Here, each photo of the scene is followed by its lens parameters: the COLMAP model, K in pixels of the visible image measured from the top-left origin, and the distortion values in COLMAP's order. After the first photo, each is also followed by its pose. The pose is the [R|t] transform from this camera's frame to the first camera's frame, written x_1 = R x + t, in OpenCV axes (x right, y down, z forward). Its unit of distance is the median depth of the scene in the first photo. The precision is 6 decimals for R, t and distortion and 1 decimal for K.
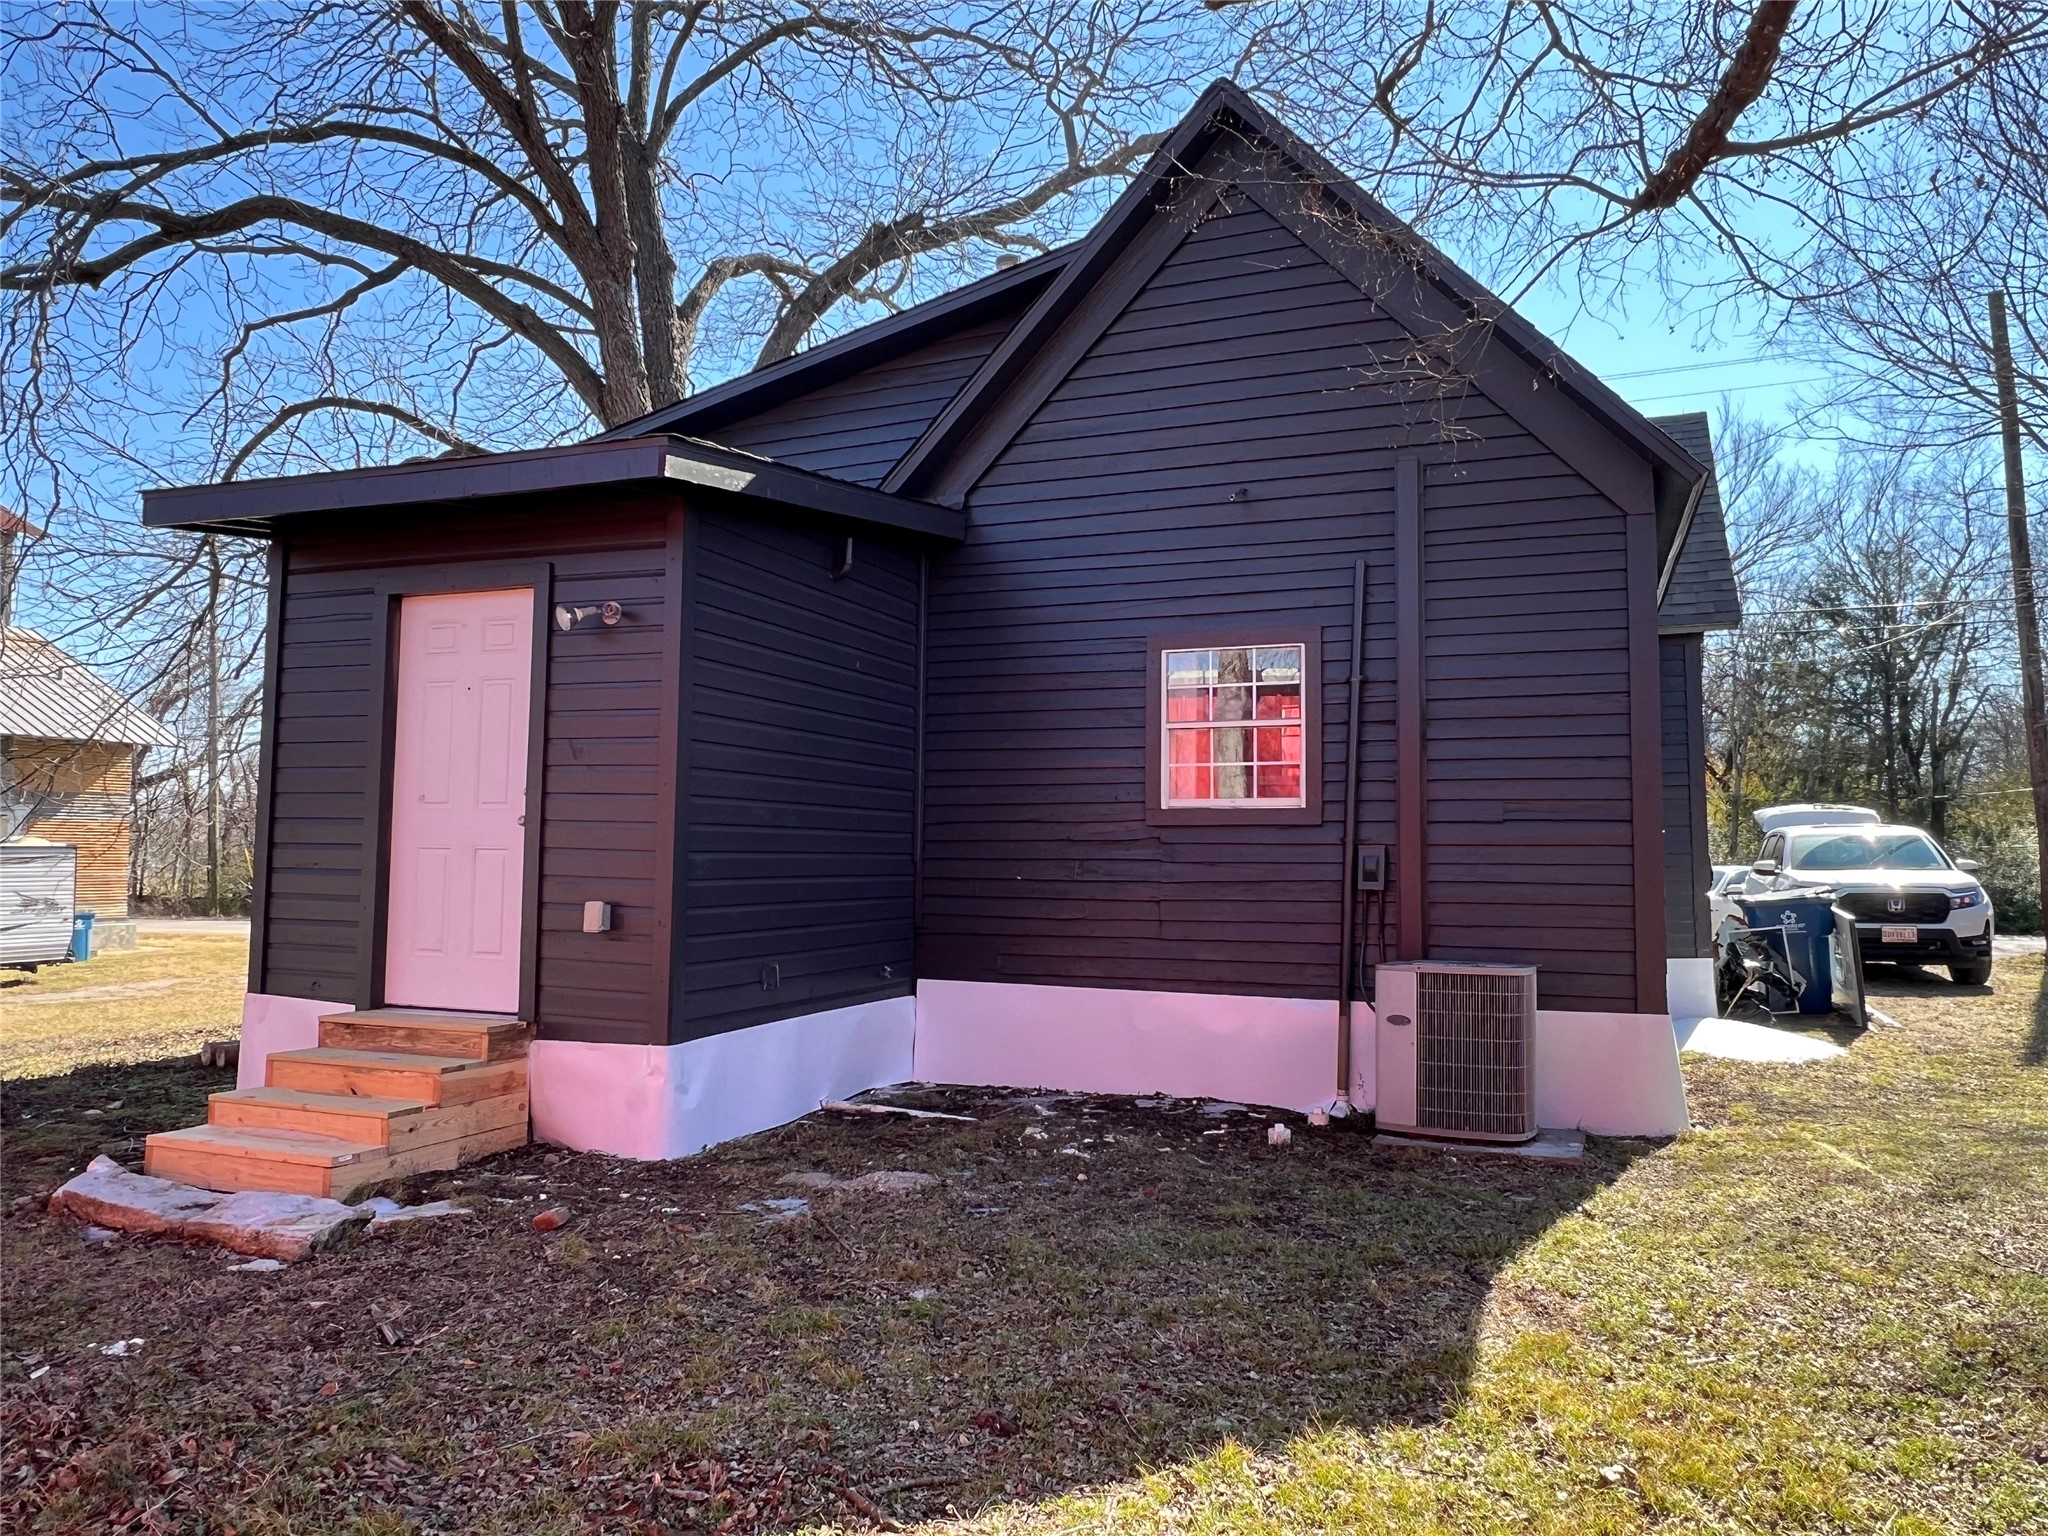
lens RADIAL K [[1399.2, 0, 1019.8], [0, 1399.2, 765.7], [0, 0, 1]] dist [0.004803, 0.001982]
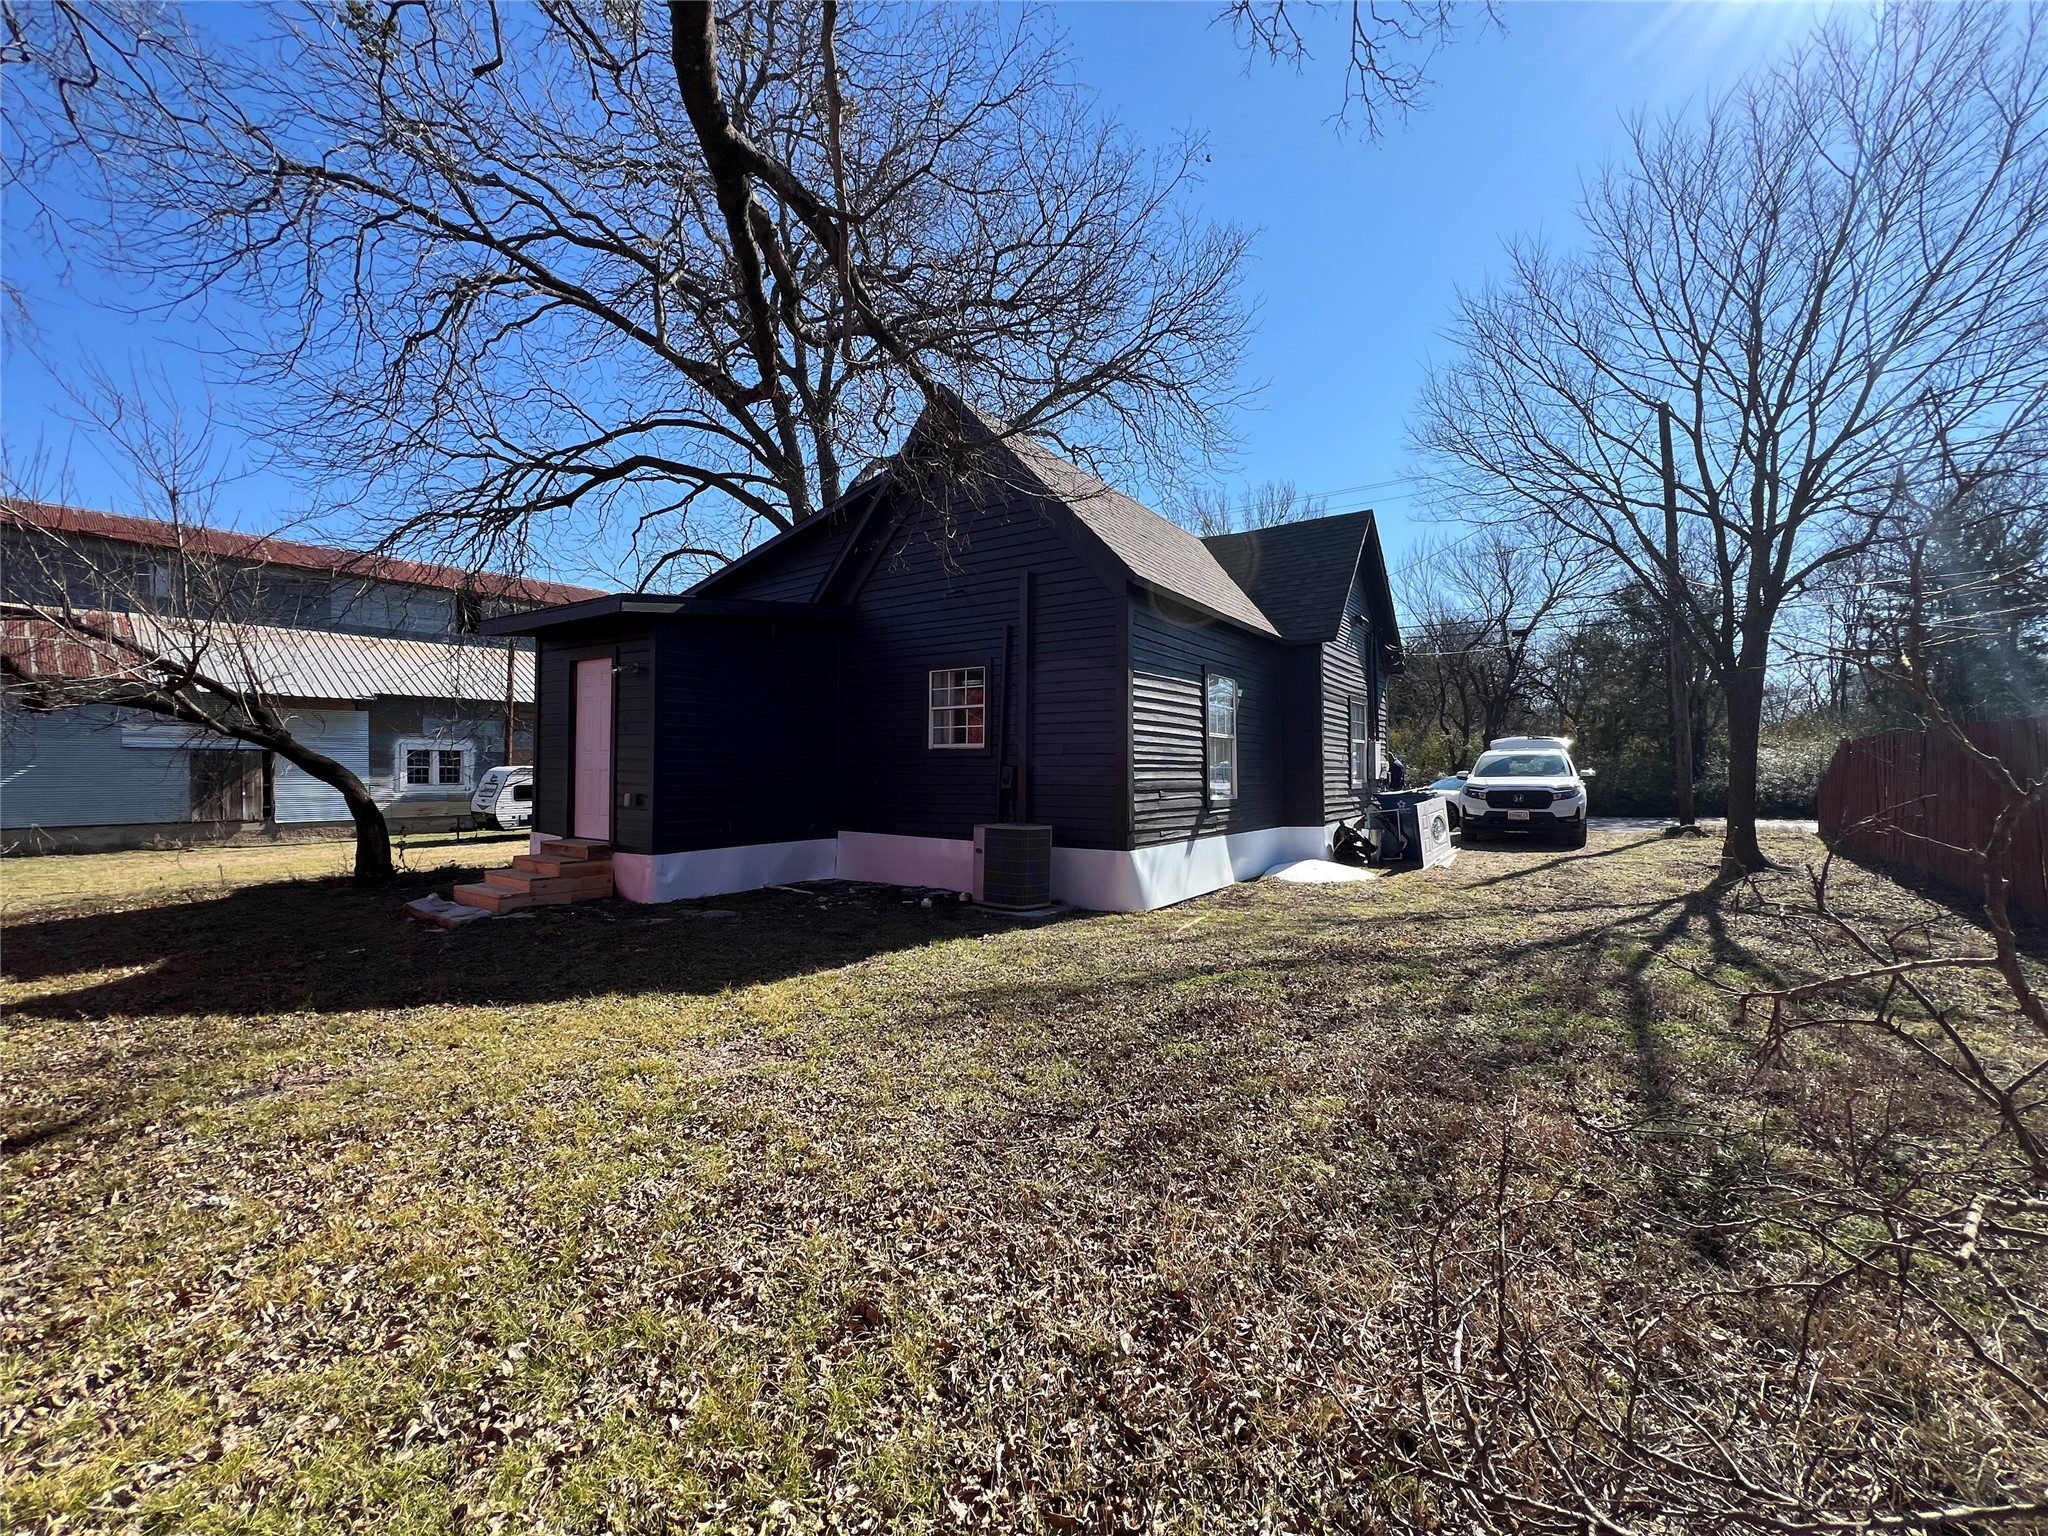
lens RADIAL K [[818.8, 0, 1030.4], [0, 818.8, 766.6], [0, 0, 1]] dist [-0.003837, 0.000595]
pose [[0.975632, -0.006758, -0.219308, 0.304910], [0.019911, 0.998128, 0.057823, -0.005830], [0.218507, -0.060781, 0.973941, -0.081431]]
